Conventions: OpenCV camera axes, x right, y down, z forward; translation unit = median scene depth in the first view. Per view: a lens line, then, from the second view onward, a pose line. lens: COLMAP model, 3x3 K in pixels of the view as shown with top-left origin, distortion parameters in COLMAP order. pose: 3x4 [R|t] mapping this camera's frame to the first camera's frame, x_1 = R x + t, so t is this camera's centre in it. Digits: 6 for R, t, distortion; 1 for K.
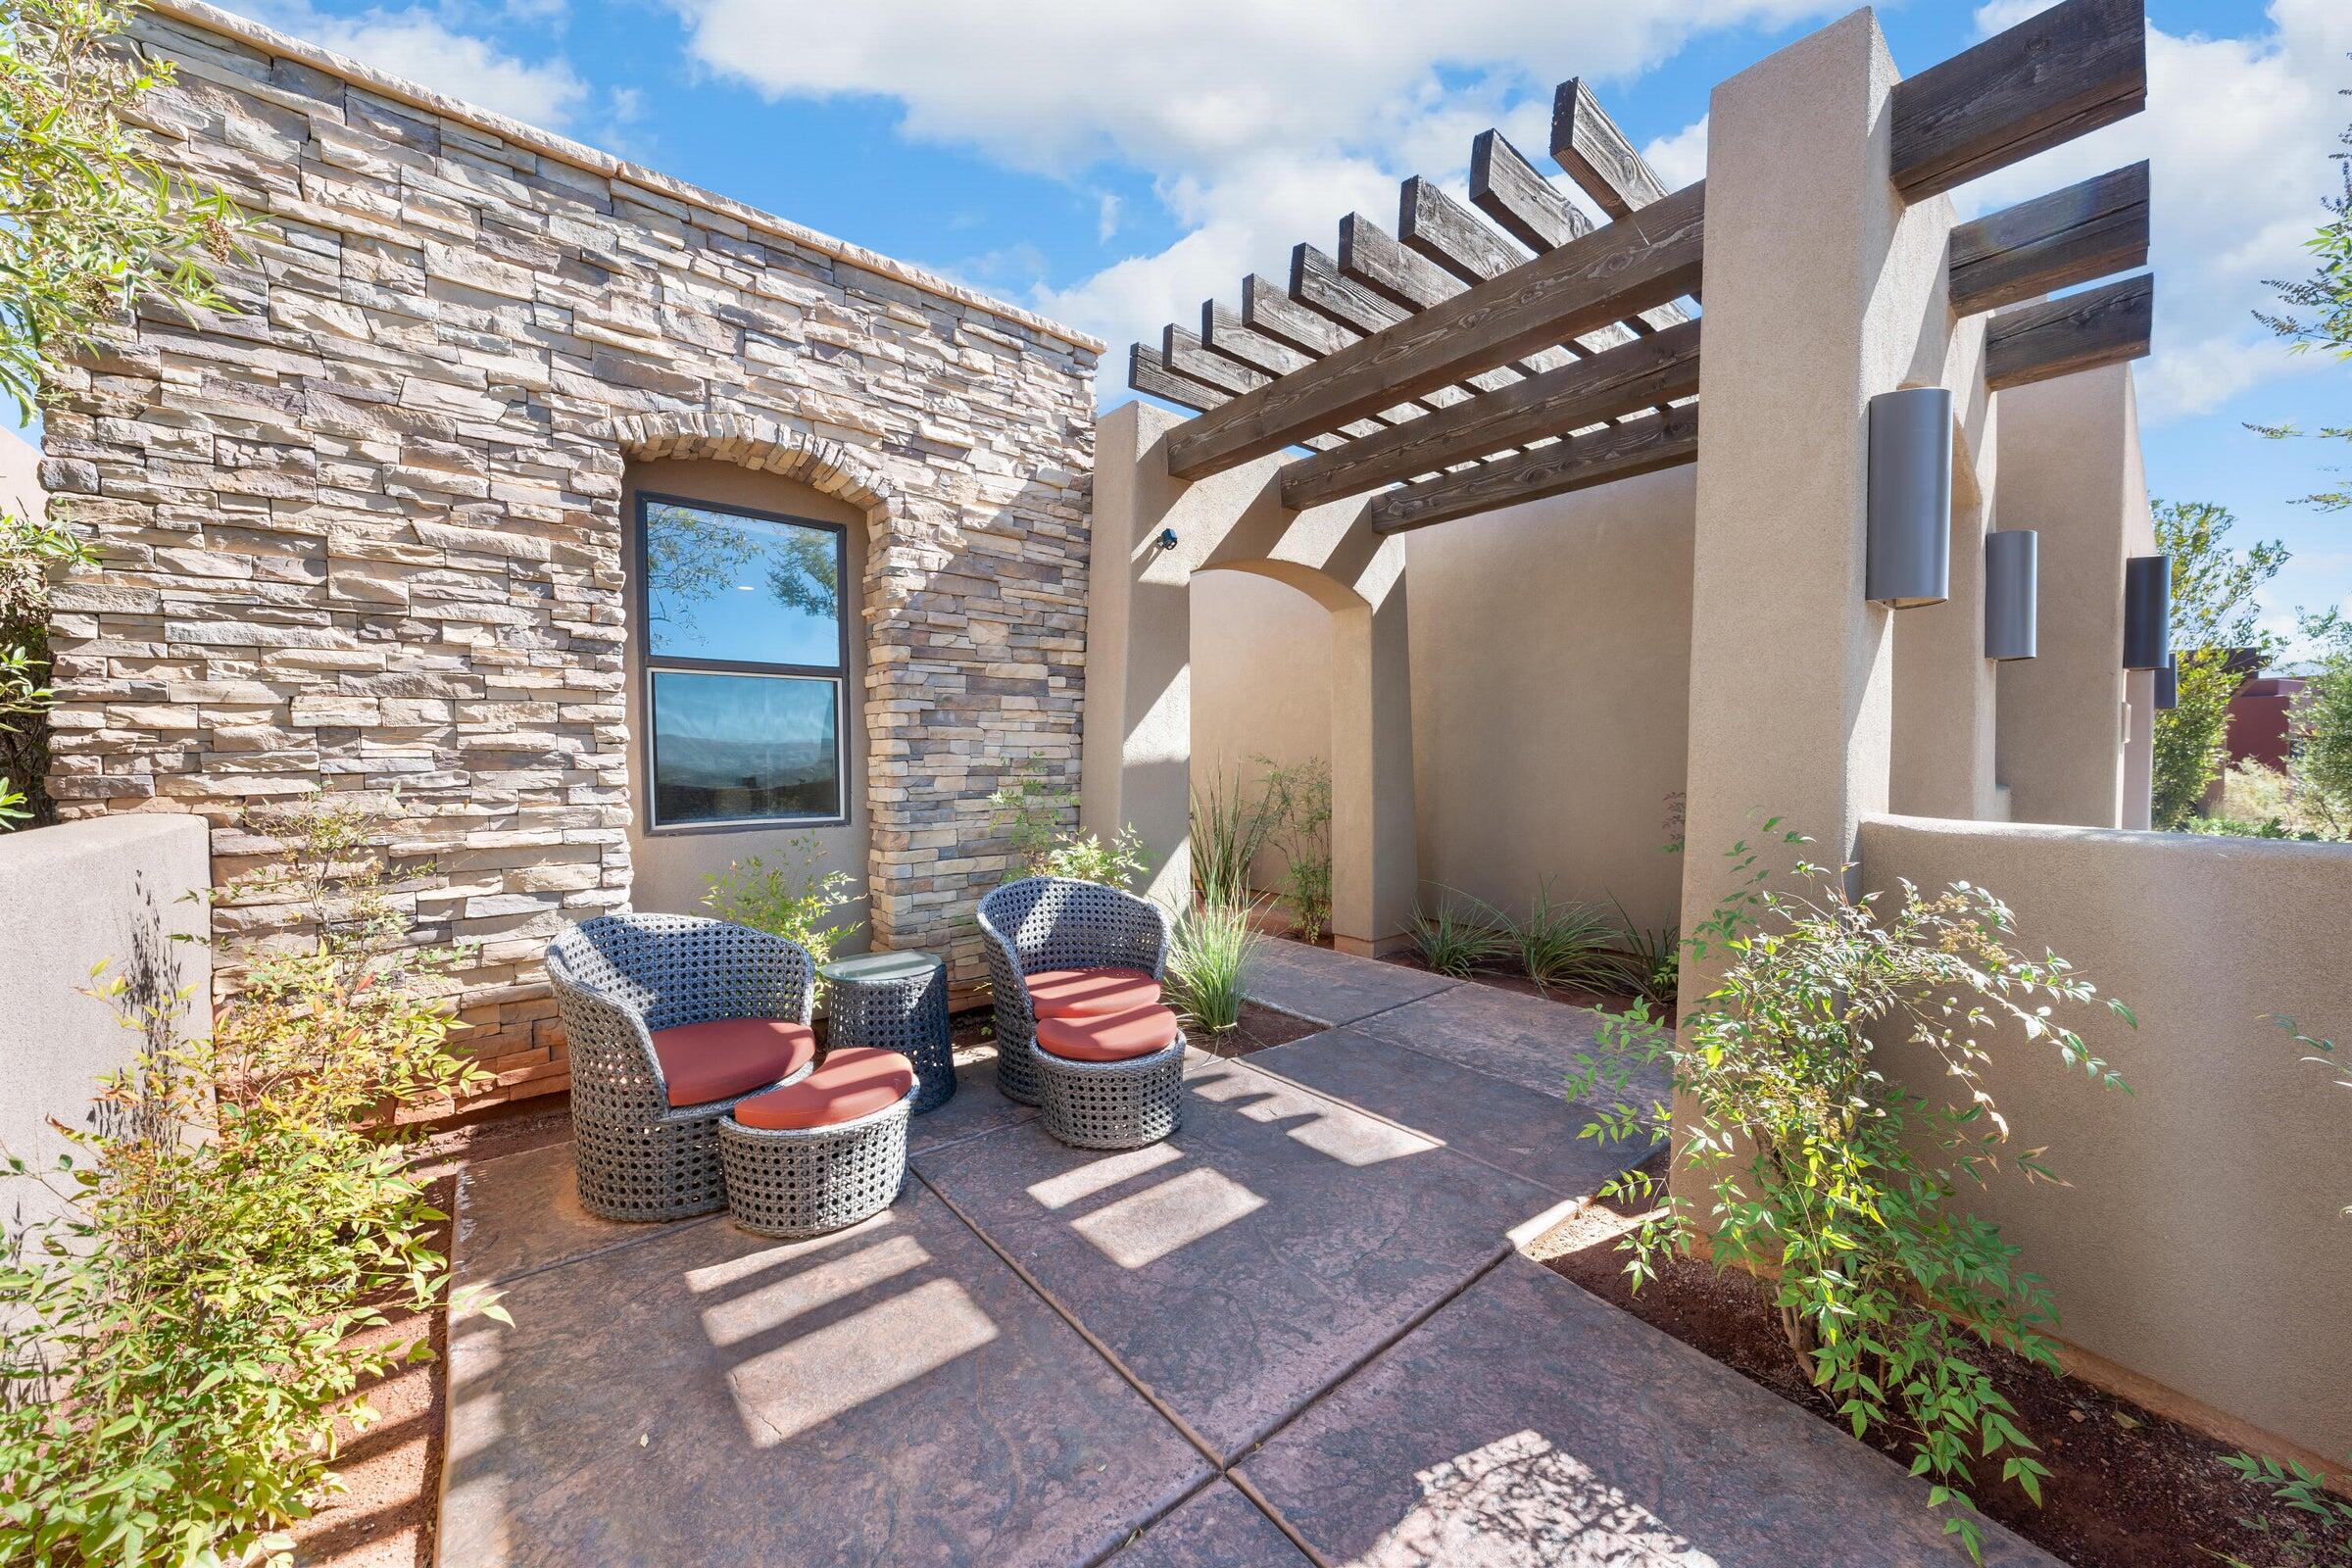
lens RADIAL K [[842.0, 0, 1180.7], [0, 842.0, 772.0], [0, 0, 1]] dist [-0.002796, -0.000116]
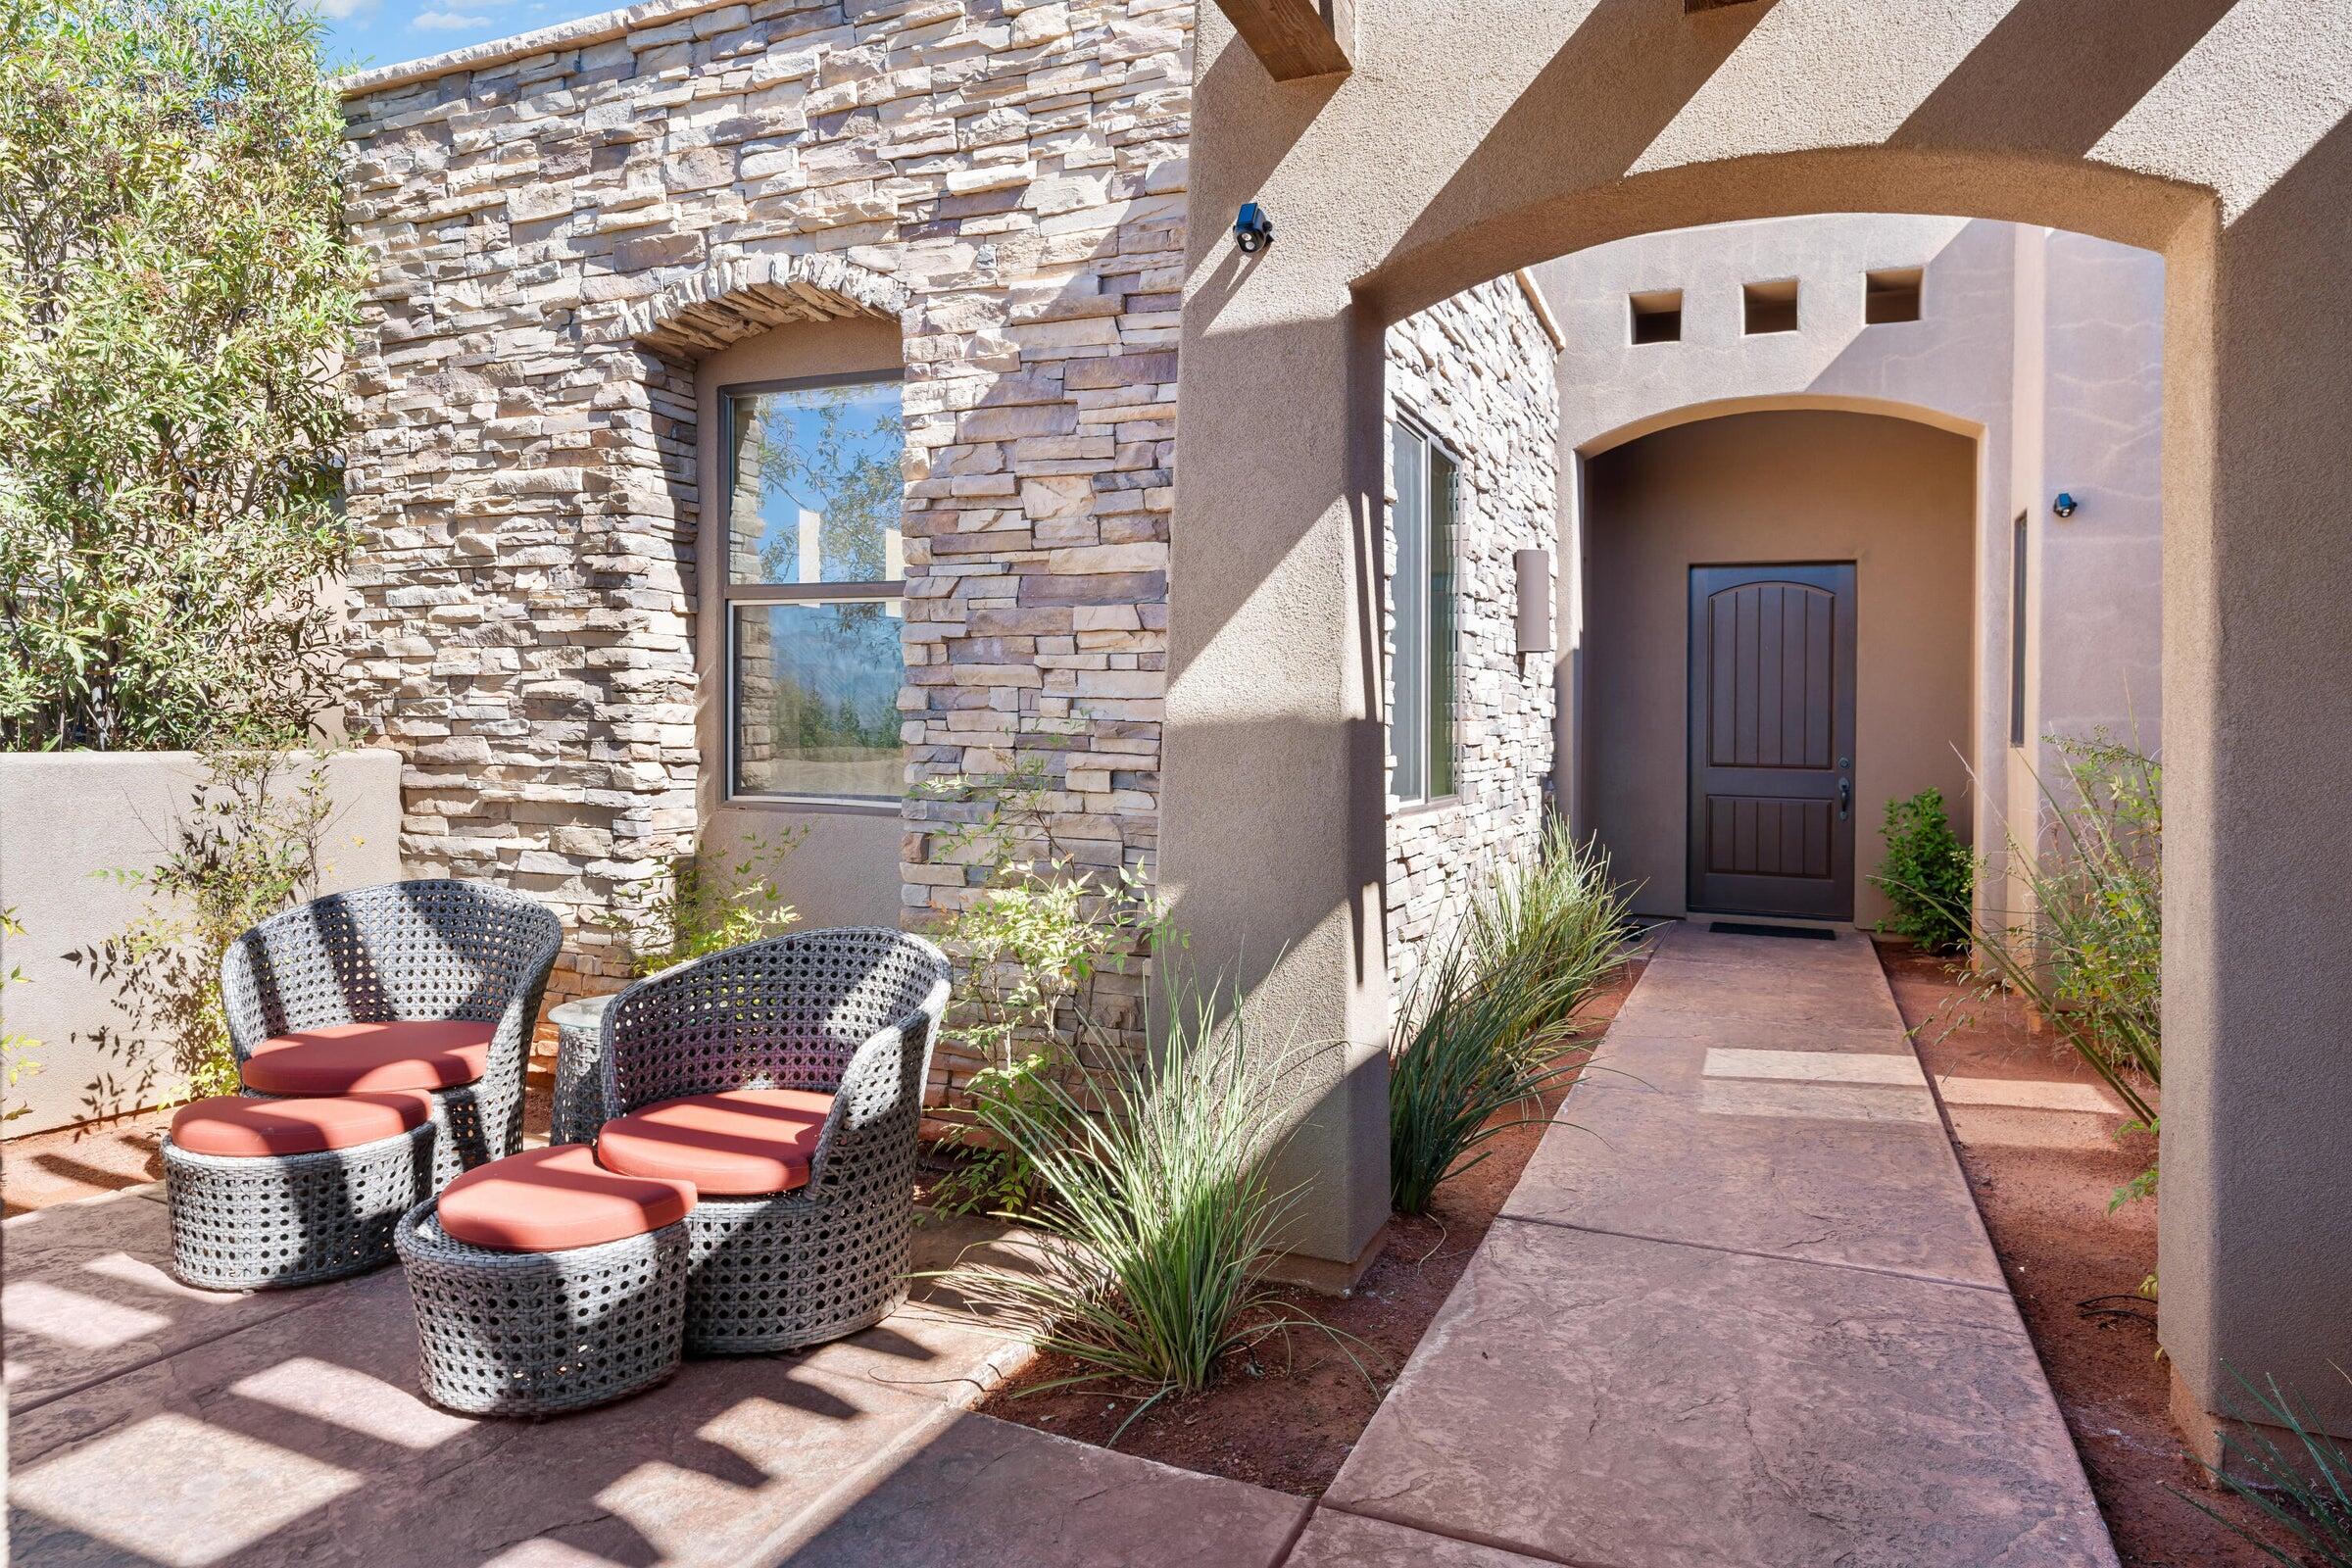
lens RADIAL K [[1388.8, 0, 1196.0], [0, 1388.8, 742.7], [0, 0, 1]] dist [0.006112, 0.000440]
pose [[0.450868, 0.020434, -0.892356, 0.883374], [-0.039380, 0.999220, 0.002985, -0.009584], [0.891721, 0.033796, 0.451321, 0.911291]]
